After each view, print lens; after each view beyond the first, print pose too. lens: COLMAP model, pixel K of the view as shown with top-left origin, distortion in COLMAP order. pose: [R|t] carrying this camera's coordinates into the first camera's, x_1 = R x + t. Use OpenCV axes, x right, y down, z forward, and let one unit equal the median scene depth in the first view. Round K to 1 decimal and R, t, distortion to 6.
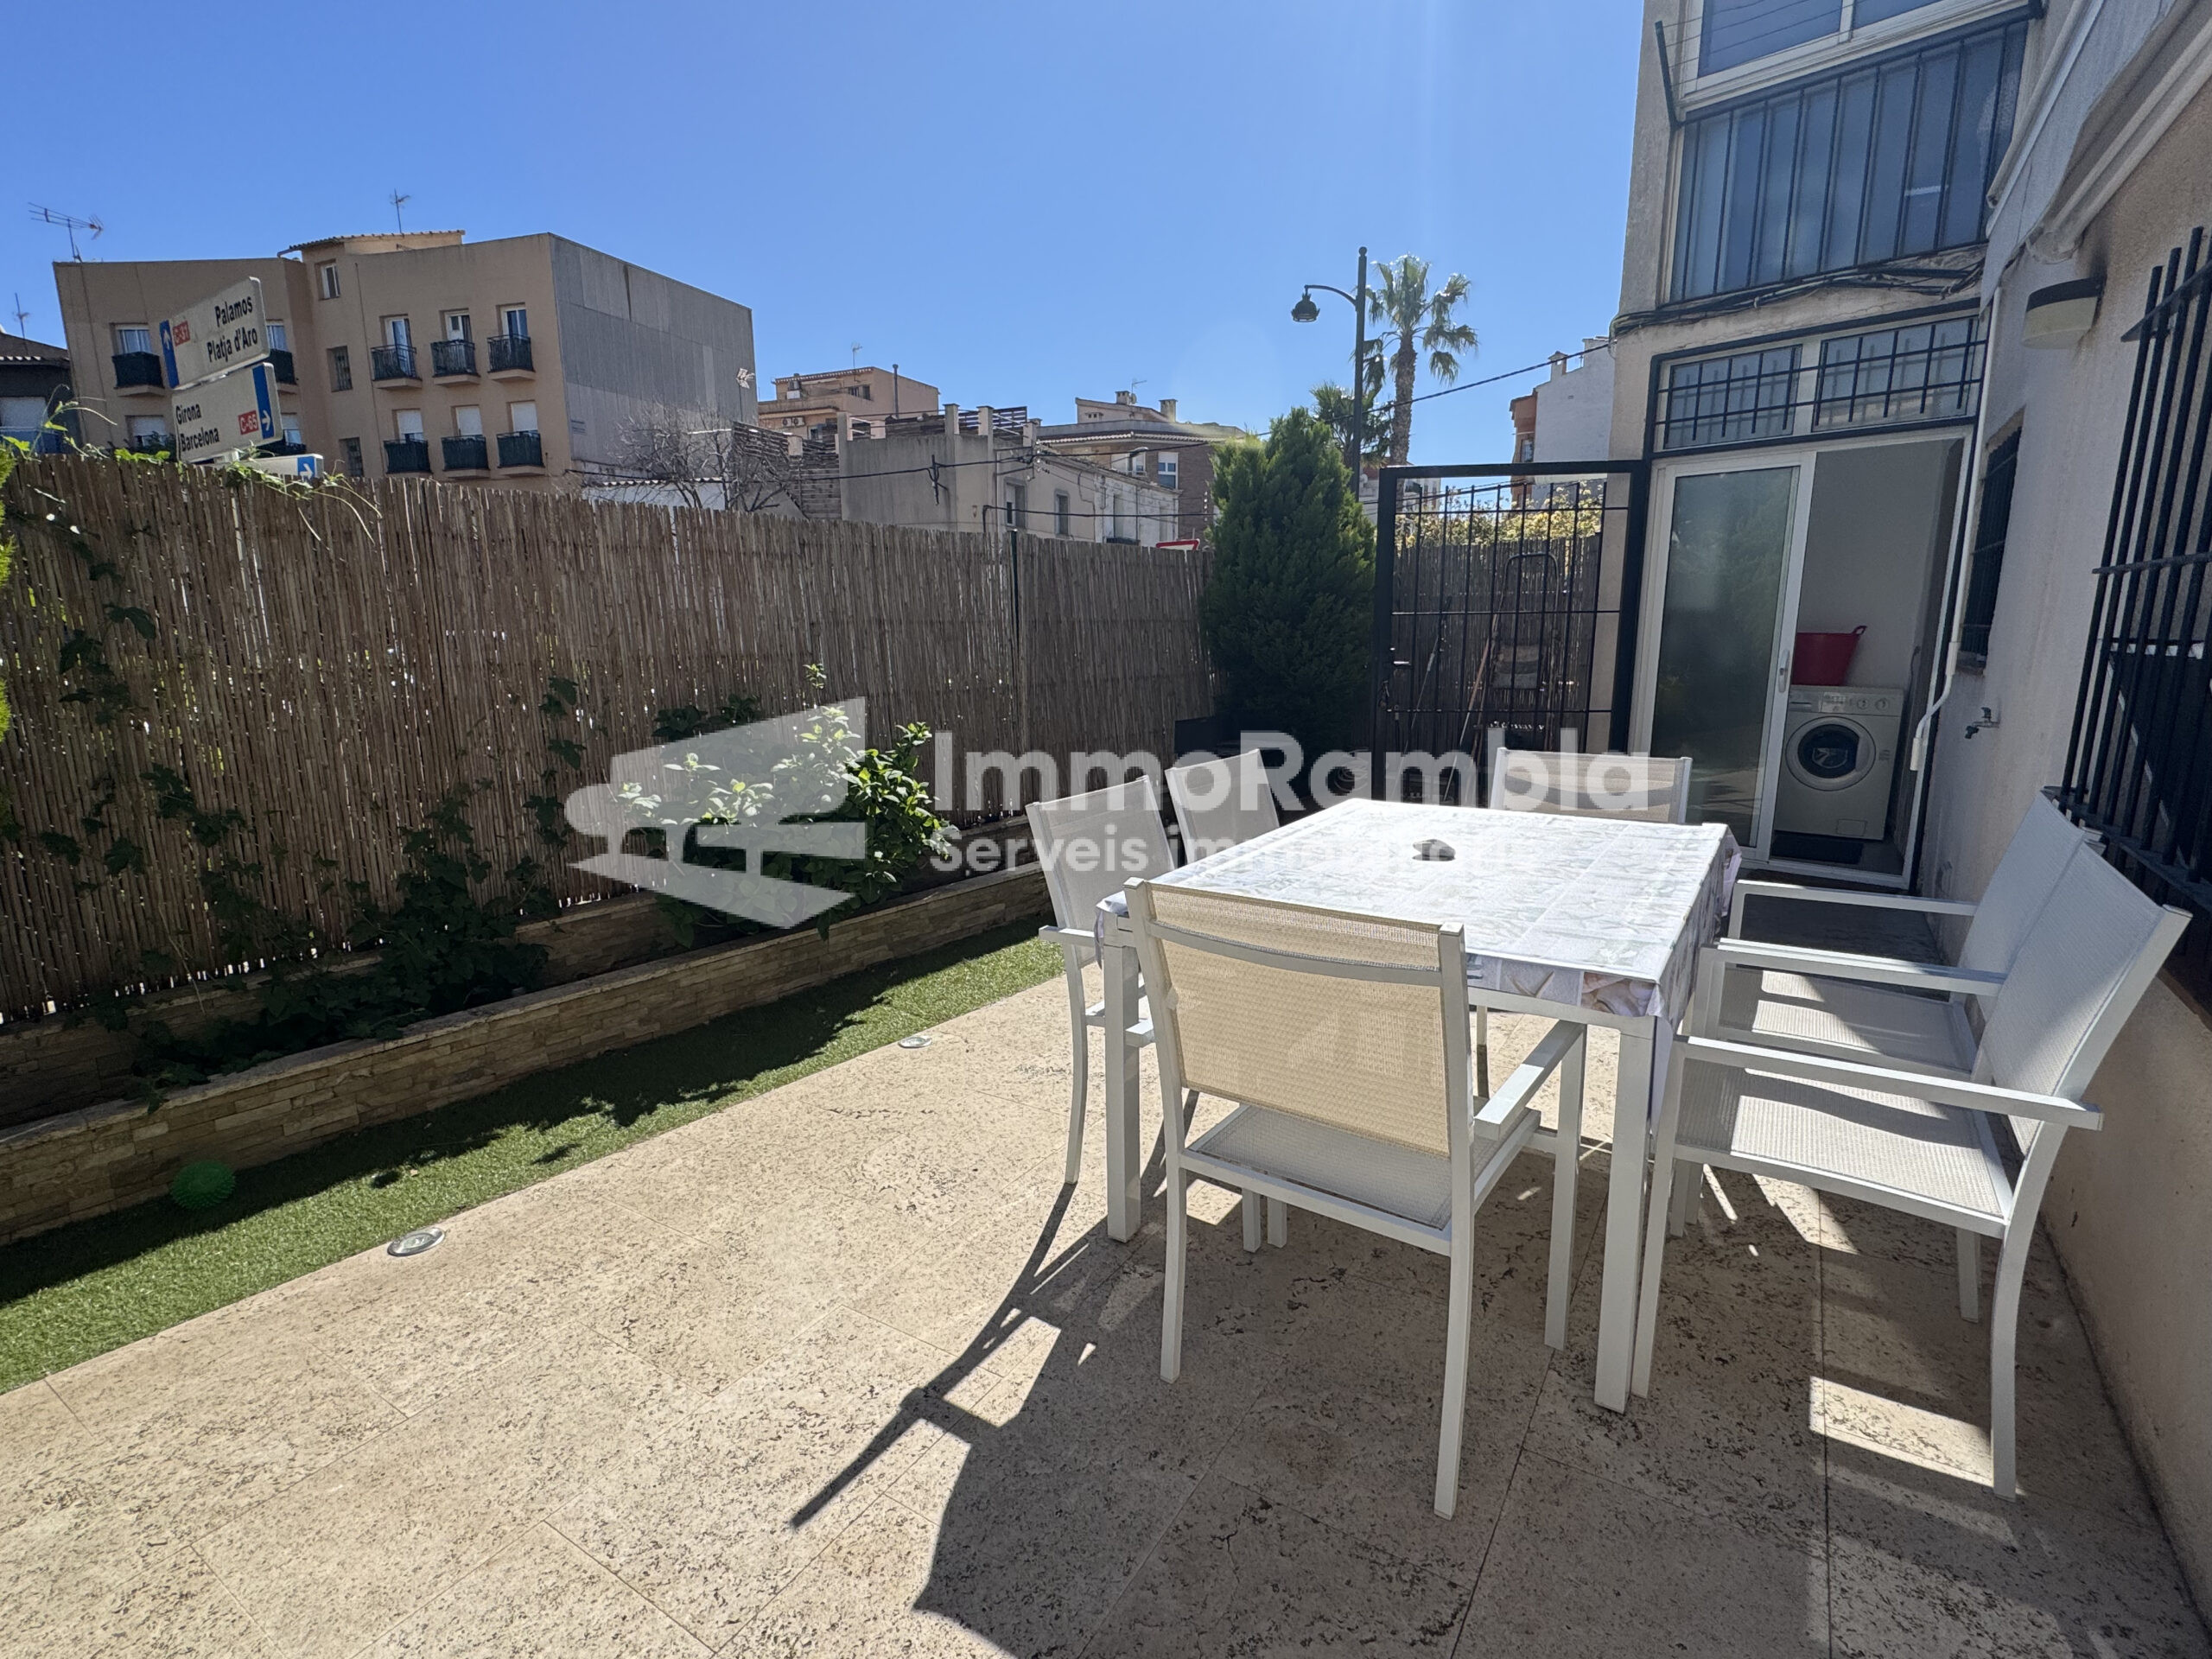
lens RADIAL K [[1067.5, 0, 1092.2], [0, 1067.5, 830.2], [0, 0, 1]] dist [-0.003140, -0.000119]
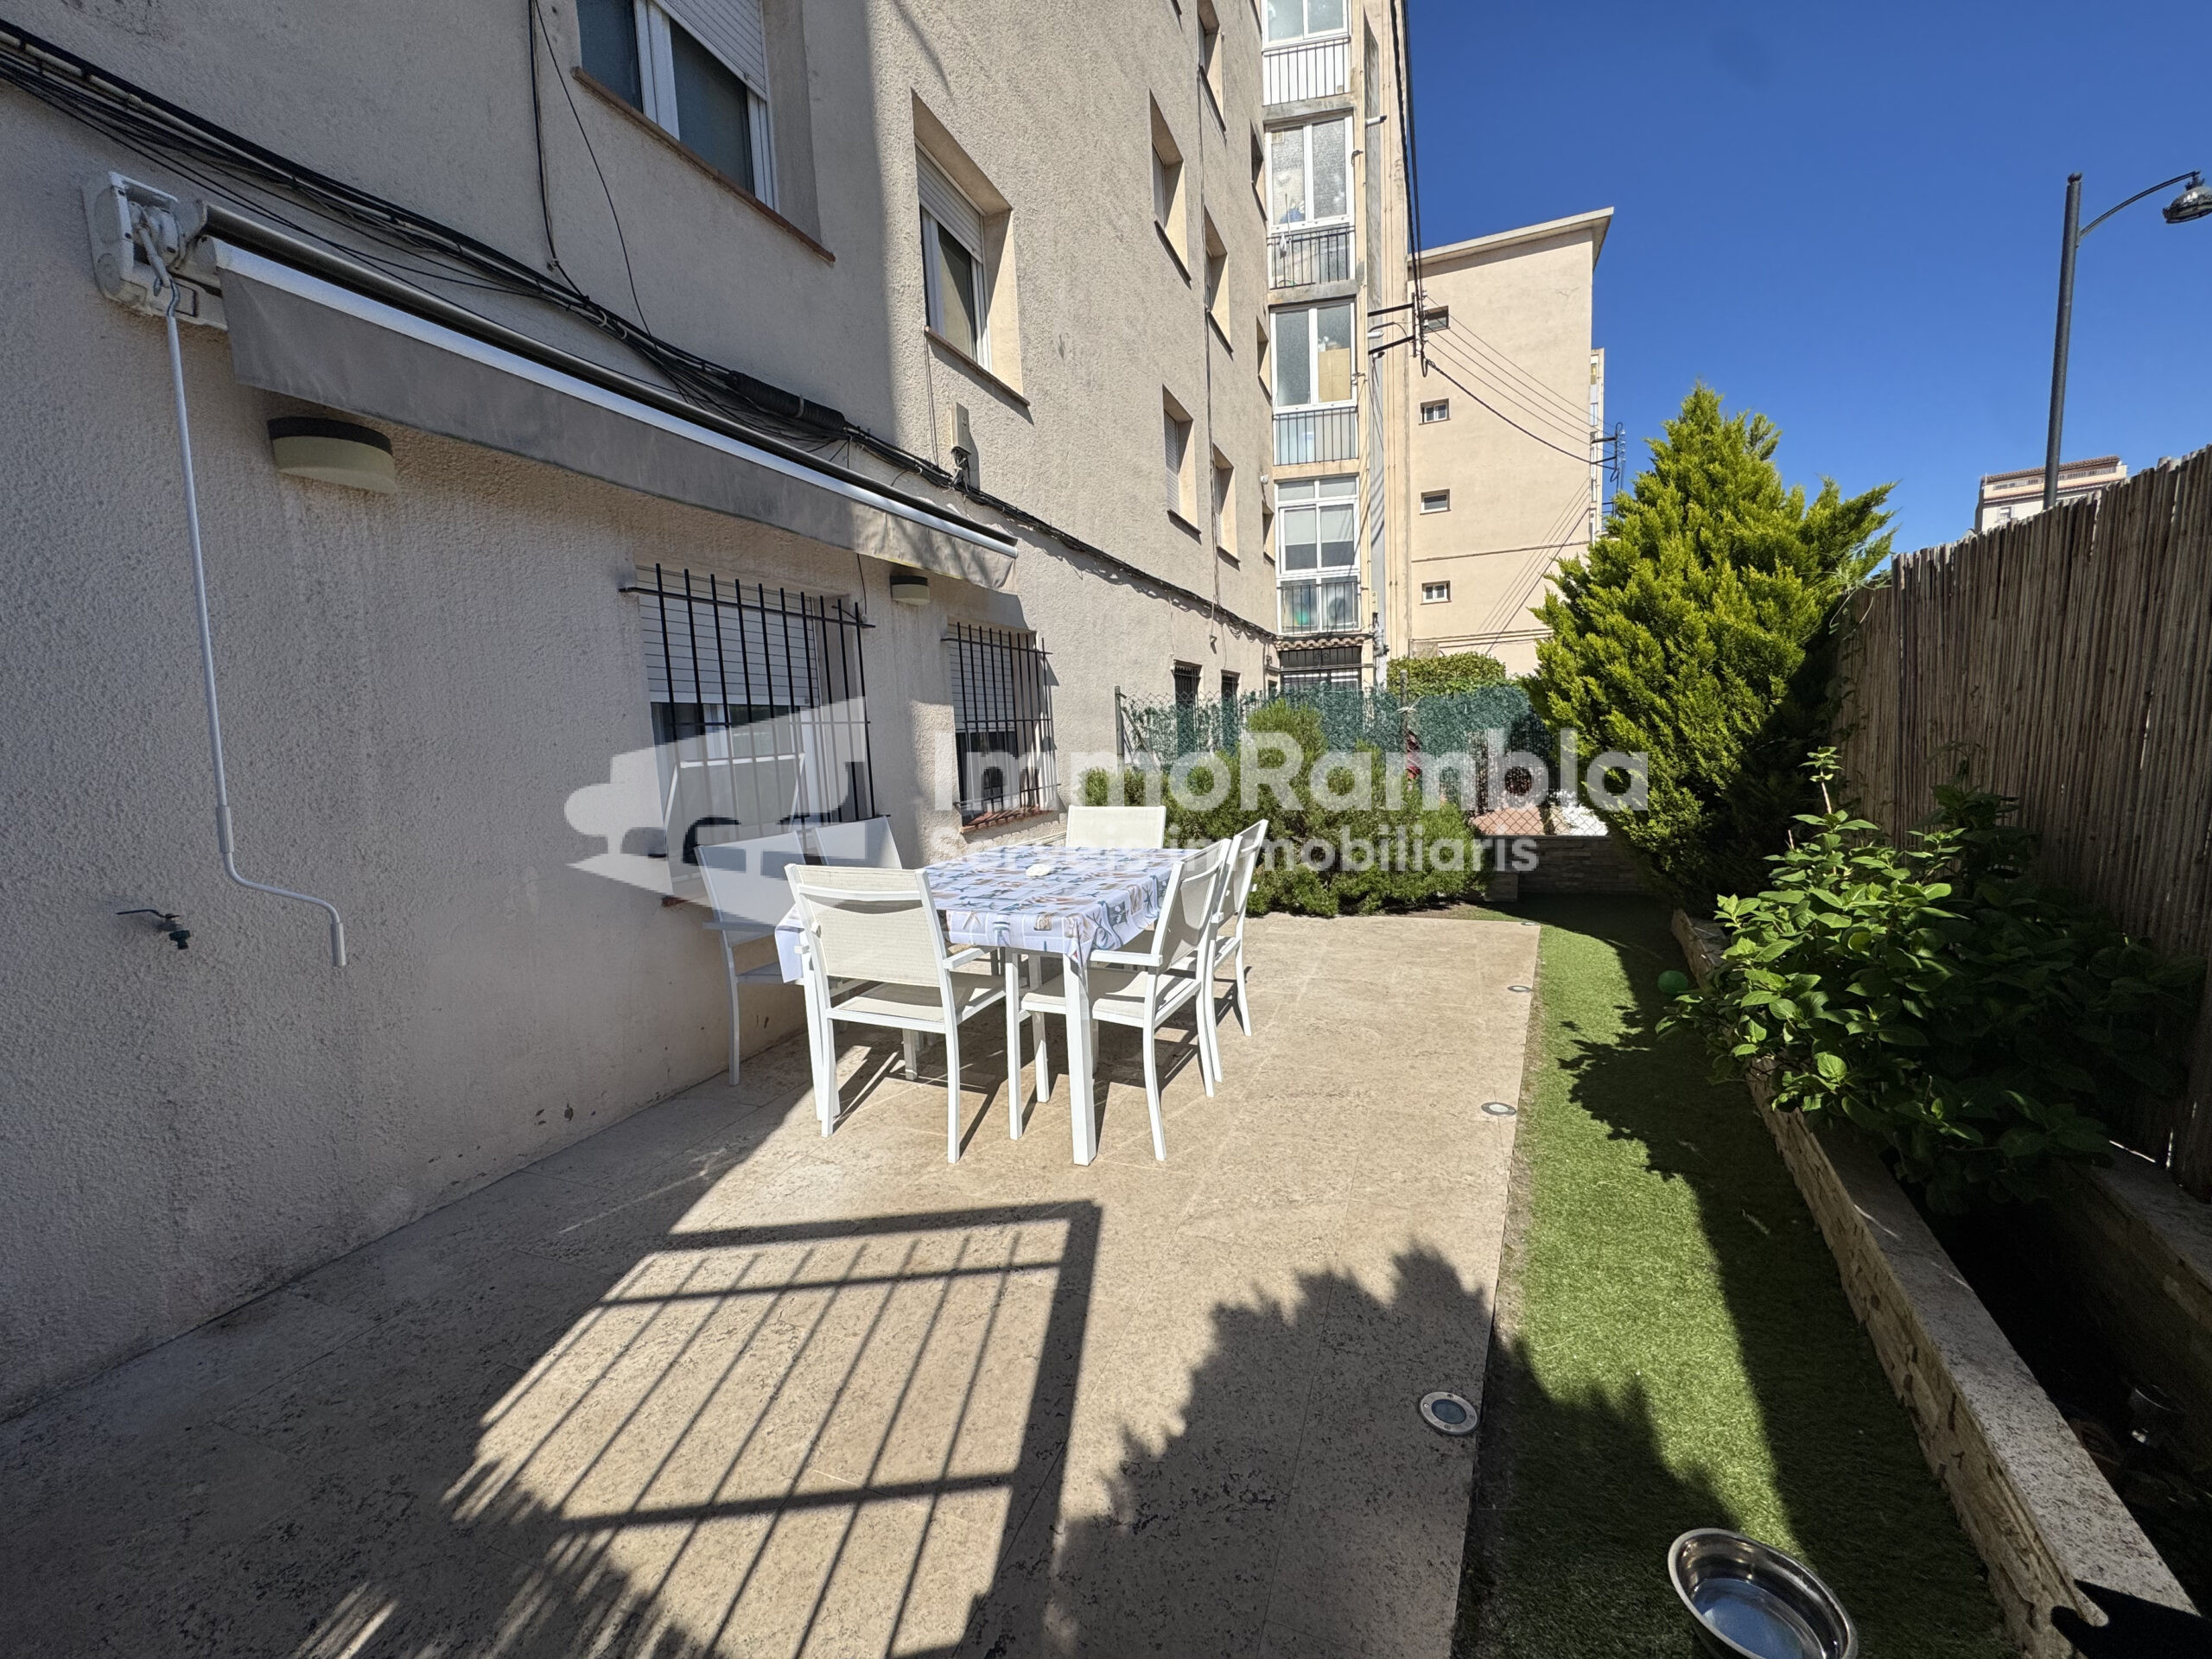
lens RADIAL K [[880.8, 0, 1096.4], [0, 880.8, 827.9], [0, 0, 1]] dist [-0.000919, 0.000092]
pose [[-0.978351, 0.076841, -0.192157, 0.412342], [0.016912, 0.955094, 0.295819, -0.369597], [0.206259, 0.286165, -0.935717, 1.898300]]
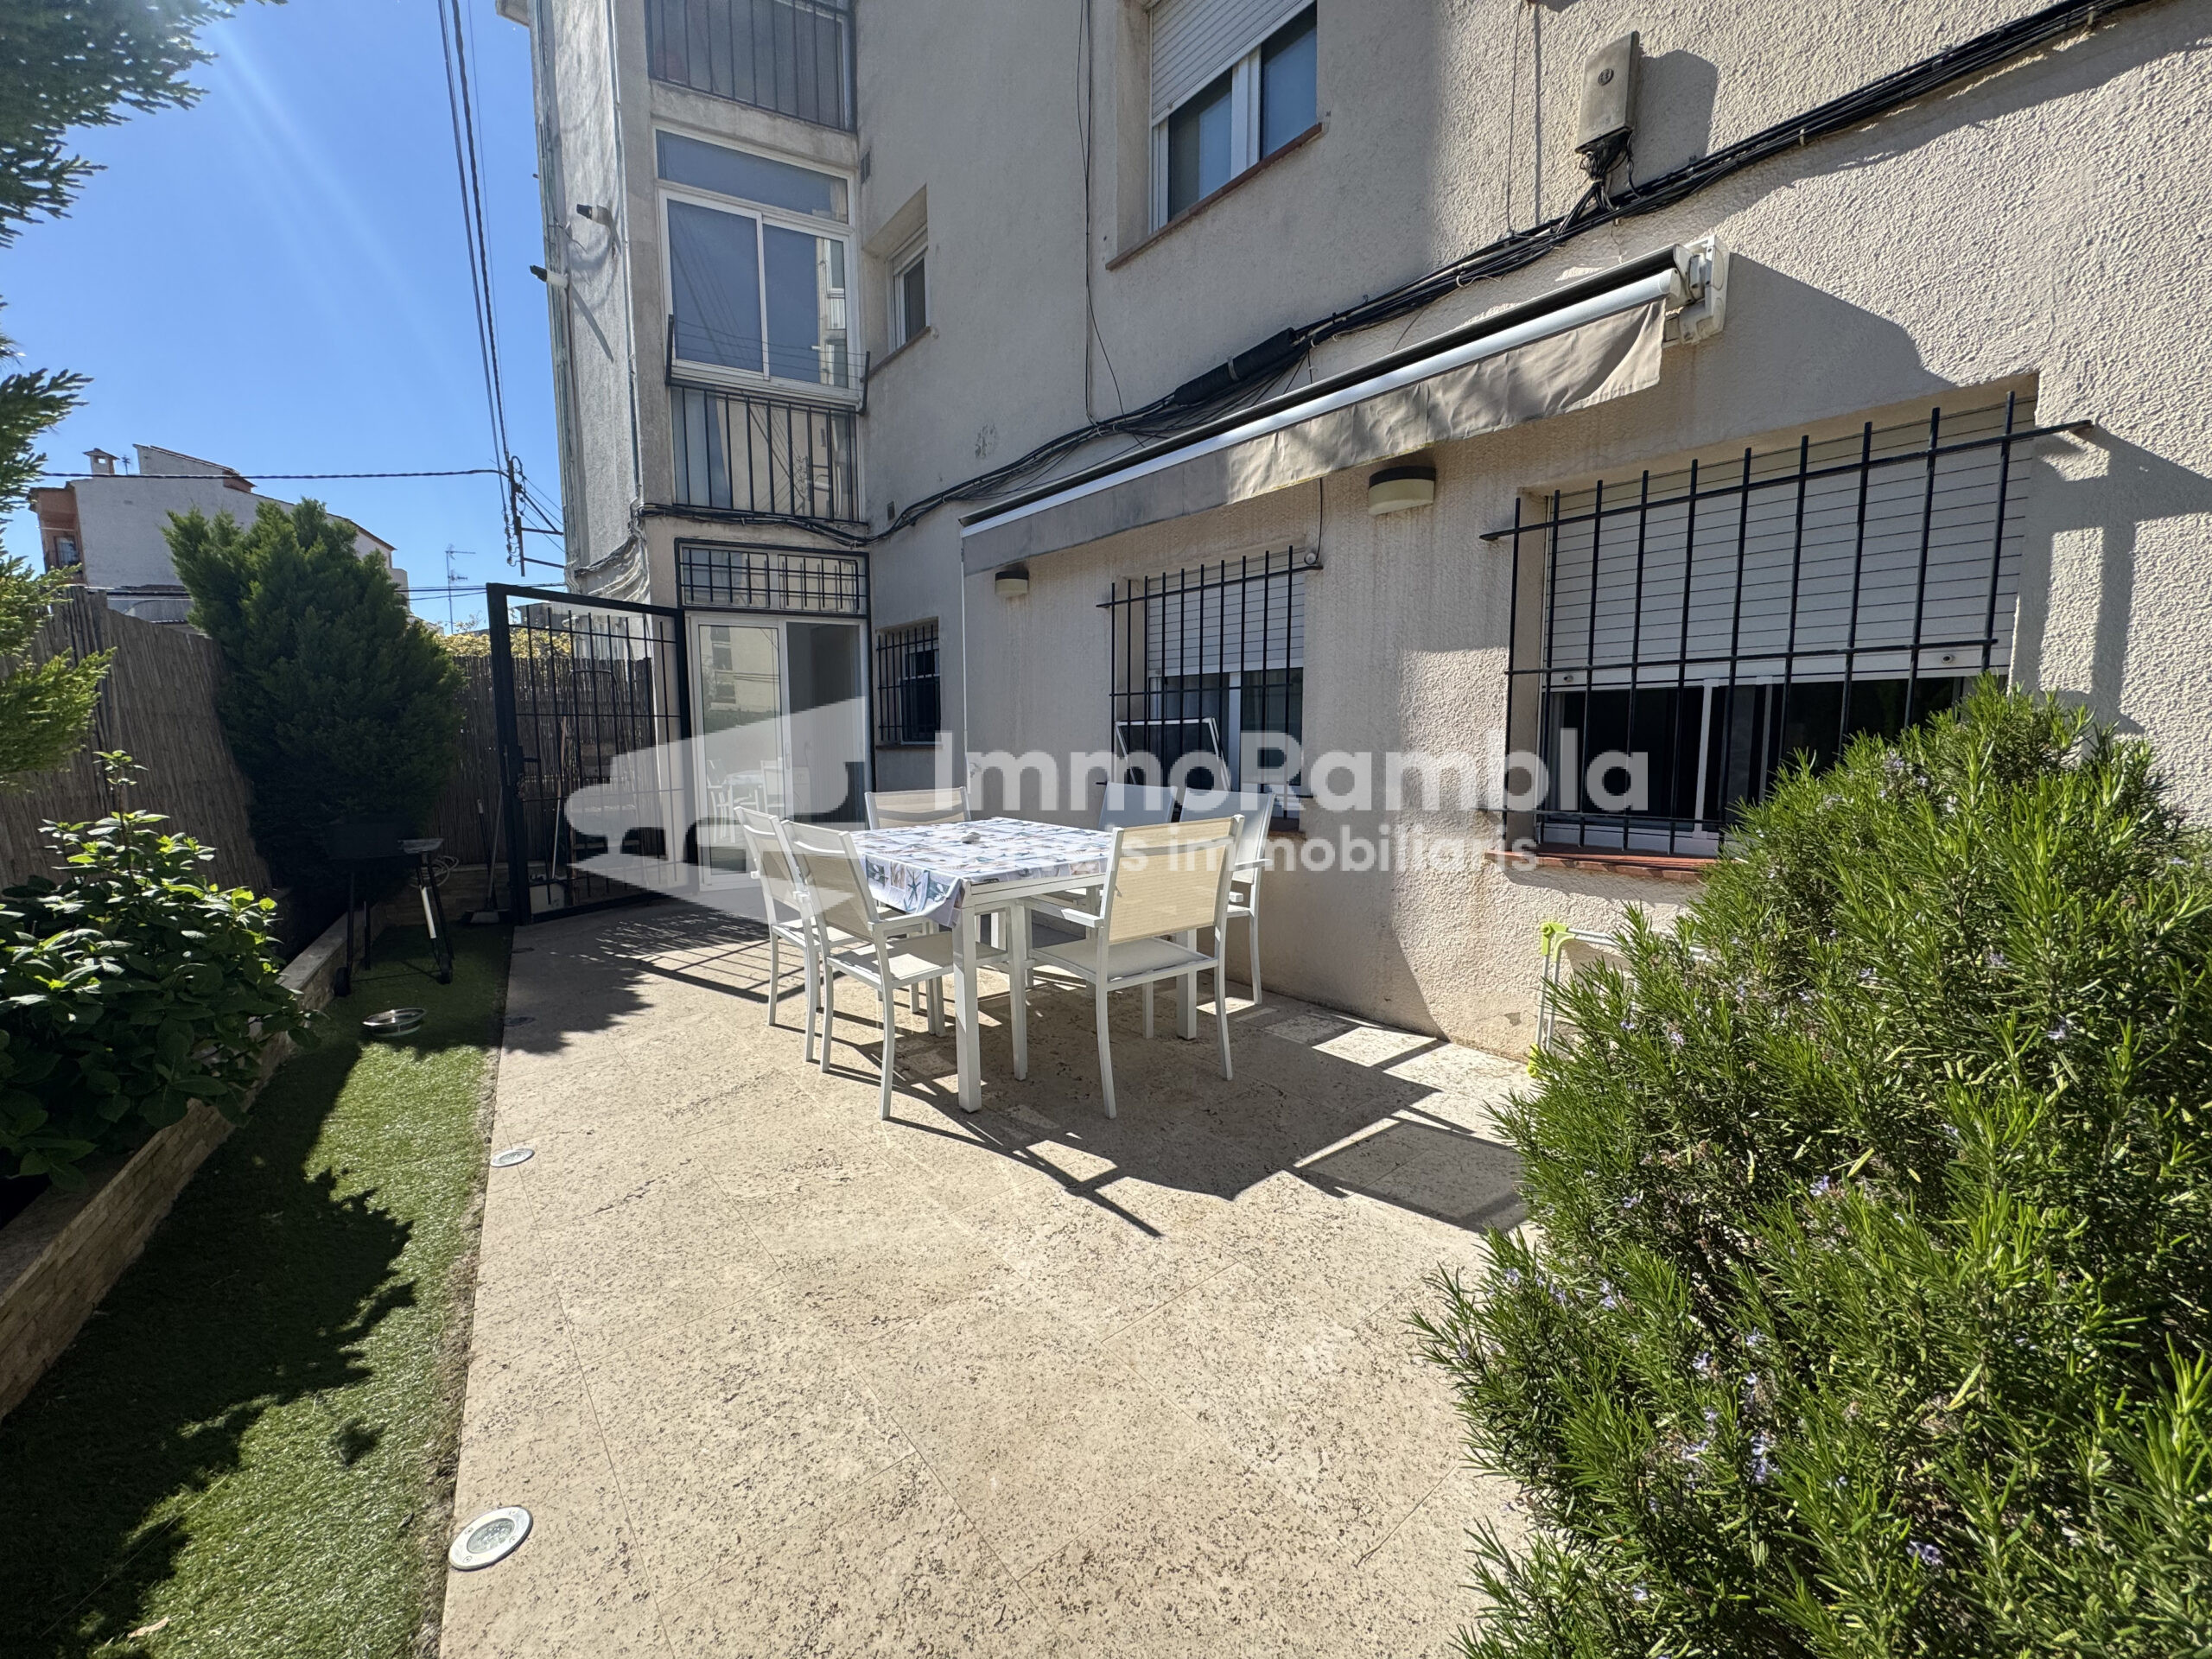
lens RADIAL K [[880.8, 0, 1109.9], [0, 880.8, 826.8], [0, 0, 1]] dist [-0.000919, 0.000092]
pose [[0.299463, -0.093985, 0.949468, -0.802929], [0.188874, 0.981283, 0.037563, -0.009264], [-0.935226, 0.168081, 0.311609, 0.294098]]
